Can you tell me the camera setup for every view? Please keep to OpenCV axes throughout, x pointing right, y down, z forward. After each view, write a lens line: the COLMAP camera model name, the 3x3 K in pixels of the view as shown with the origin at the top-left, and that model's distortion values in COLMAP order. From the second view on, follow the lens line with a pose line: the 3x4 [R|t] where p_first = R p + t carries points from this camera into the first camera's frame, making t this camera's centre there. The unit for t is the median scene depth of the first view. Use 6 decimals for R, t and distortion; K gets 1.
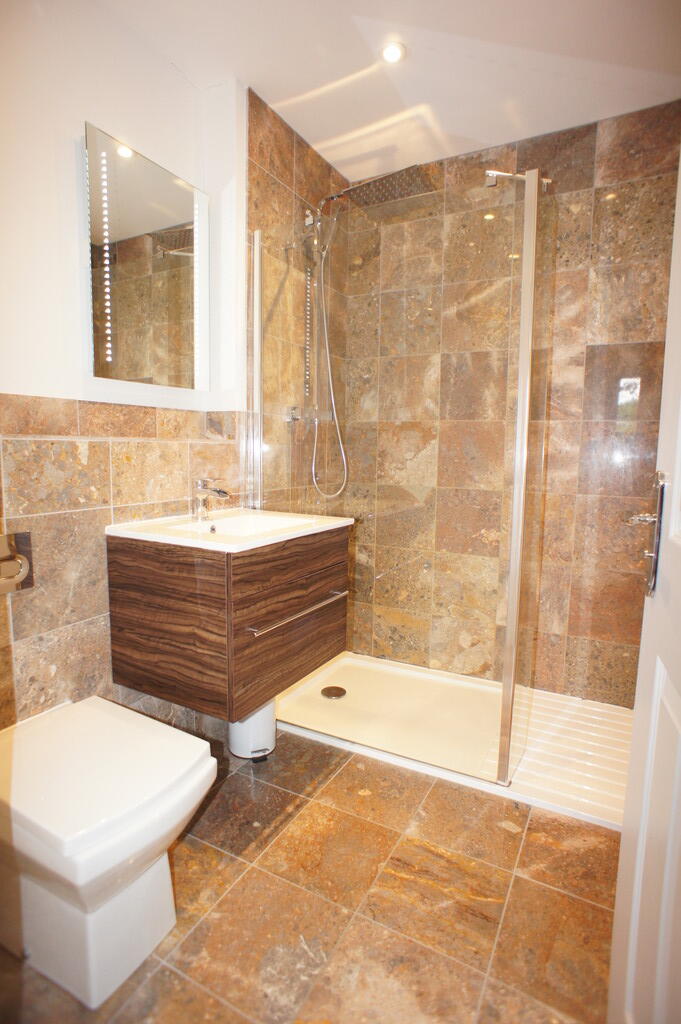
lens RADIAL K [[528.1, 0, 339.6], [0, 528.1, 511.5], [0, 0, 1]] dist [-0.028397, -0.000325]
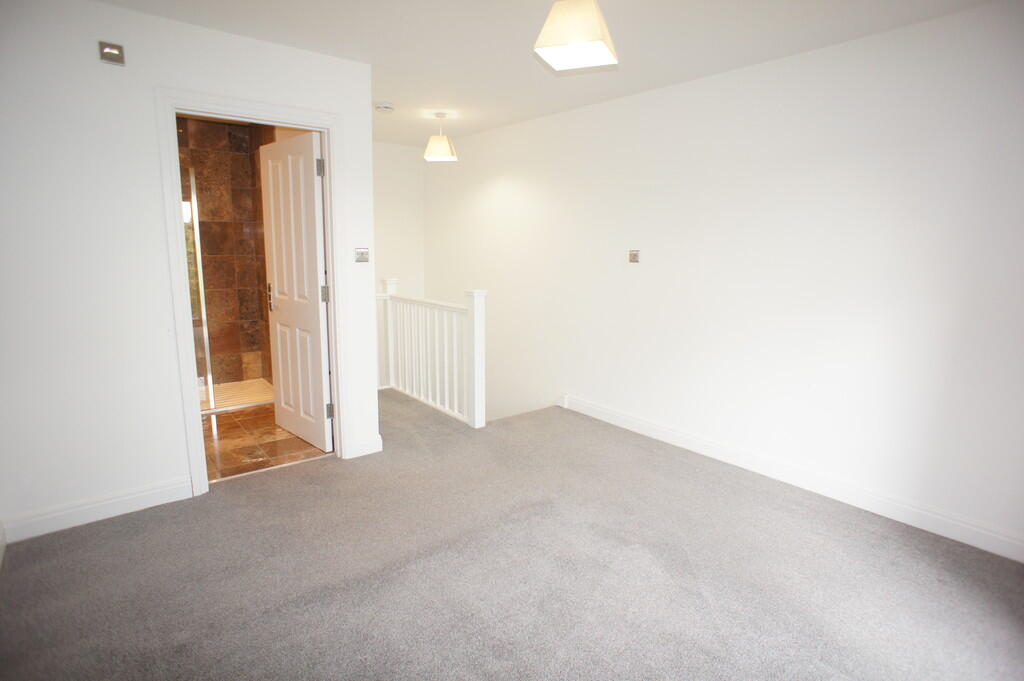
lens RADIAL K [[528.1, 0, 511.8], [0, 528.1, 341.0], [0, 0, 1]] dist [-0.028397, -0.000325]
pose [[0.352221, -0.142480, 0.925008, -1.182577], [0.109711, 0.987816, 0.110379, 0.084039], [-0.929464, 0.062605, 0.363561, -1.009301]]
